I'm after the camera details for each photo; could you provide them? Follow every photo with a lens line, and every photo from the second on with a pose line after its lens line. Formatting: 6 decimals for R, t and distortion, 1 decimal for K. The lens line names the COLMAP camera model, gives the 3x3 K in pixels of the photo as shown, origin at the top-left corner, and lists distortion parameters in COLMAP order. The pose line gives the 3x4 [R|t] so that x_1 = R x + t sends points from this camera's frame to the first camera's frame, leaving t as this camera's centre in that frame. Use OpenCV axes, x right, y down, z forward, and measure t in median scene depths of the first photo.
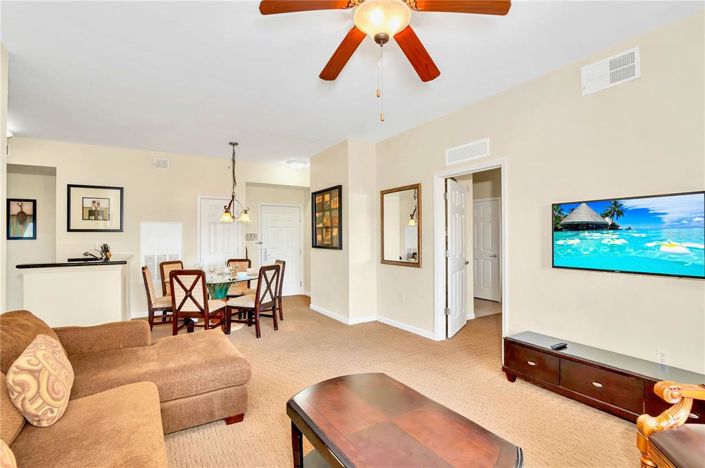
lens RADIAL K [[332.2, 0, 352.5], [0, 332.2, 234.0], [0, 0, 1]] dist [-0.035430, 0.000423]
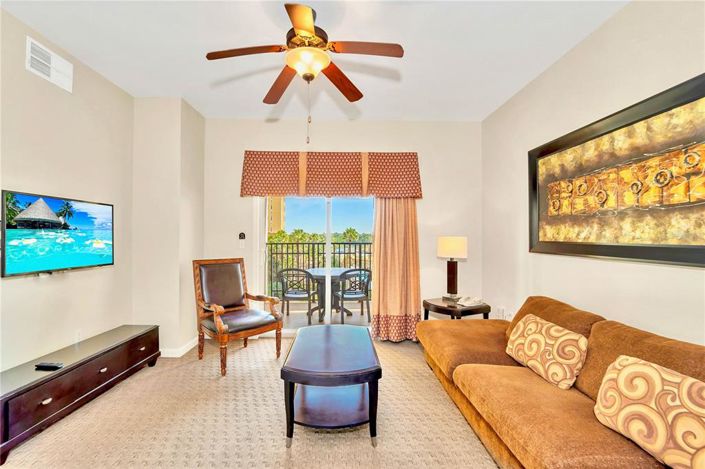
lens RADIAL K [[332.2, 0, 352.5], [0, 332.2, 234.5], [0, 0, 1]] dist [-0.035430, 0.000423]
pose [[-0.857706, 0.010984, 0.514023, -0.511578], [0.003630, 0.999876, -0.015309, 0.022956], [-0.514128, -0.011265, -0.857640, 1.405021]]
